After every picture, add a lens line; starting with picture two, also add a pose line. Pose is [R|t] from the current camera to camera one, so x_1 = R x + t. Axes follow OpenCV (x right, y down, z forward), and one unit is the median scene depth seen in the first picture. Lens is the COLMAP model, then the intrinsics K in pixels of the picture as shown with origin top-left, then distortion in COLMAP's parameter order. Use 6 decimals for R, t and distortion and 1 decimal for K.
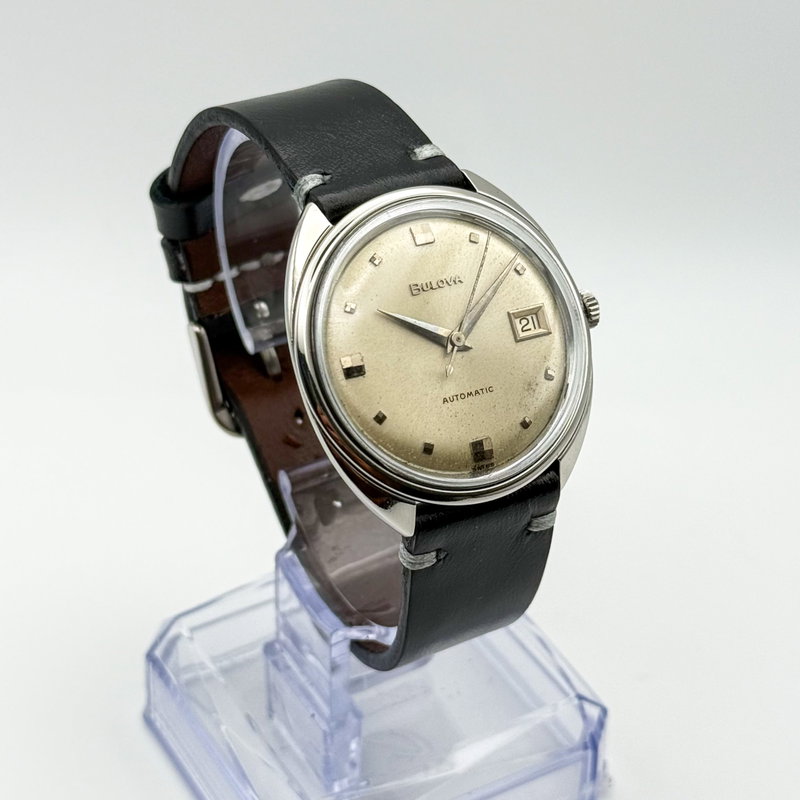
lens RADIAL K [[2060.2, 0, 400.6], [0, 2060.2, 384.8], [0, 0, 1]] dist [0.096477, -1.285366]
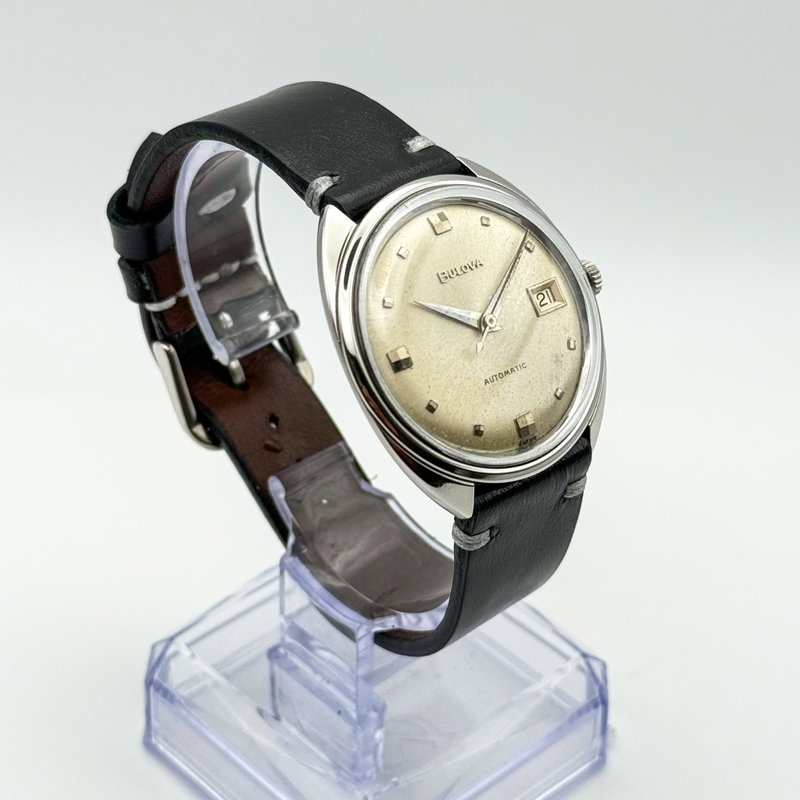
lens RADIAL K [[2060.2, 0, 400.6], [0, 2060.2, 384.8], [0, 0, 1]] dist [0.096477, -1.285366]
pose [[0.976682, -0.126779, 0.173258, -0.188333], [0.126283, 0.991896, 0.013928, -0.010036], [-0.173620, 0.008276, 0.984778, -0.000931]]
